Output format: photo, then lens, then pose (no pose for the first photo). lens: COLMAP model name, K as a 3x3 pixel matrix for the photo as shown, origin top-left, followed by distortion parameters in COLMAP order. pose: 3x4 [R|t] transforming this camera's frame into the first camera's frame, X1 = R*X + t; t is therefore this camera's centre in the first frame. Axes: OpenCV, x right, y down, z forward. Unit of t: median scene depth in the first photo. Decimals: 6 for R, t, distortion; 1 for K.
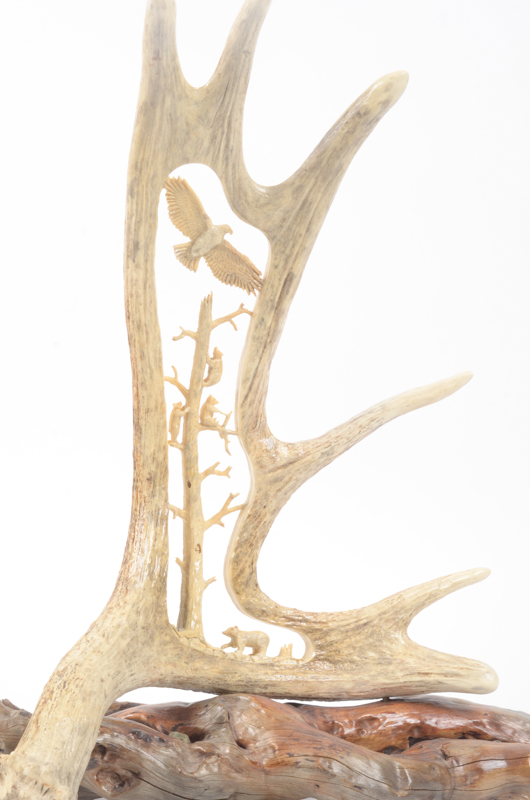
lens RADIAL K [[1478.1, 0, 264.6], [0, 1478.1, 398.0], [0, 0, 1]] dist [0.036849, 0.000000]
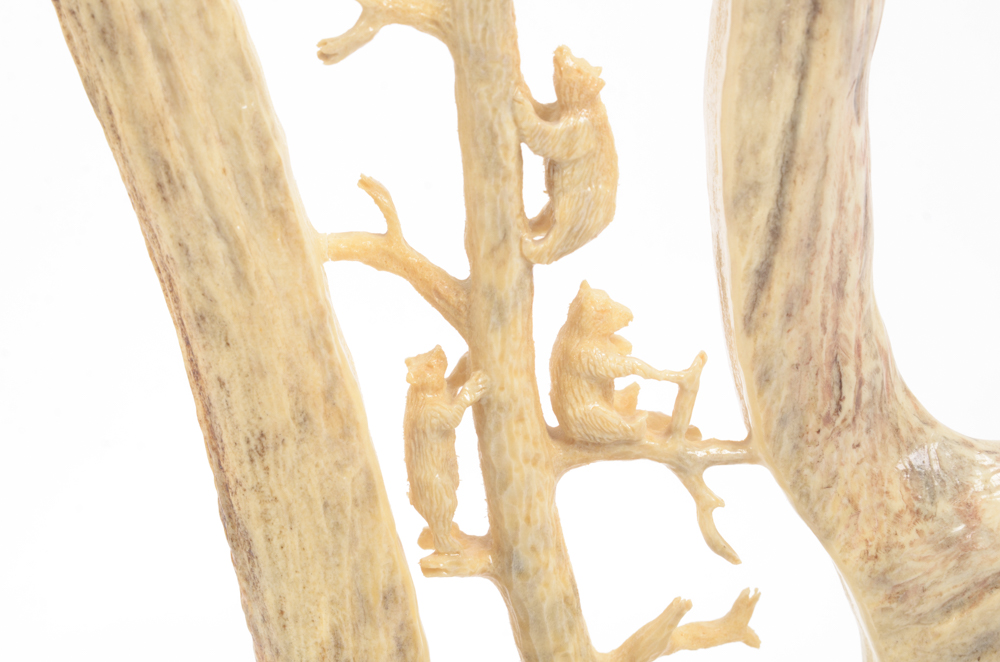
lens RADIAL K [[2475.4, 0, 499.0], [0, 2475.4, 333.0], [0, 0, 1]] dist [0.008494, 0.000000]
pose [[0.964937, -0.138209, -0.223149, 0.025574], [0.177444, 0.969933, 0.166566, -0.053913], [0.193418, -0.200322, 0.960448, 0.691629]]
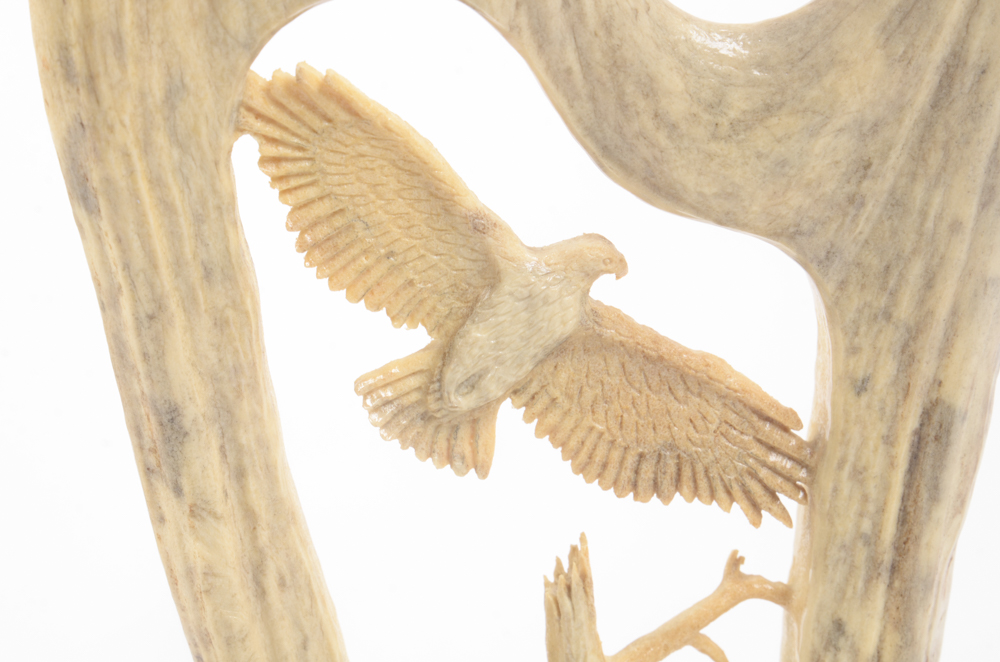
lens RADIAL K [[2475.4, 0, 495.8], [0, 2475.4, 331.9], [0, 0, 1]] dist [0.008494, 0.000000]
pose [[0.971255, -0.149143, -0.185527, 0.023501], [0.160775, 0.985763, 0.049231, -0.121145], [0.175543, -0.077644, 0.981405, 0.643737]]
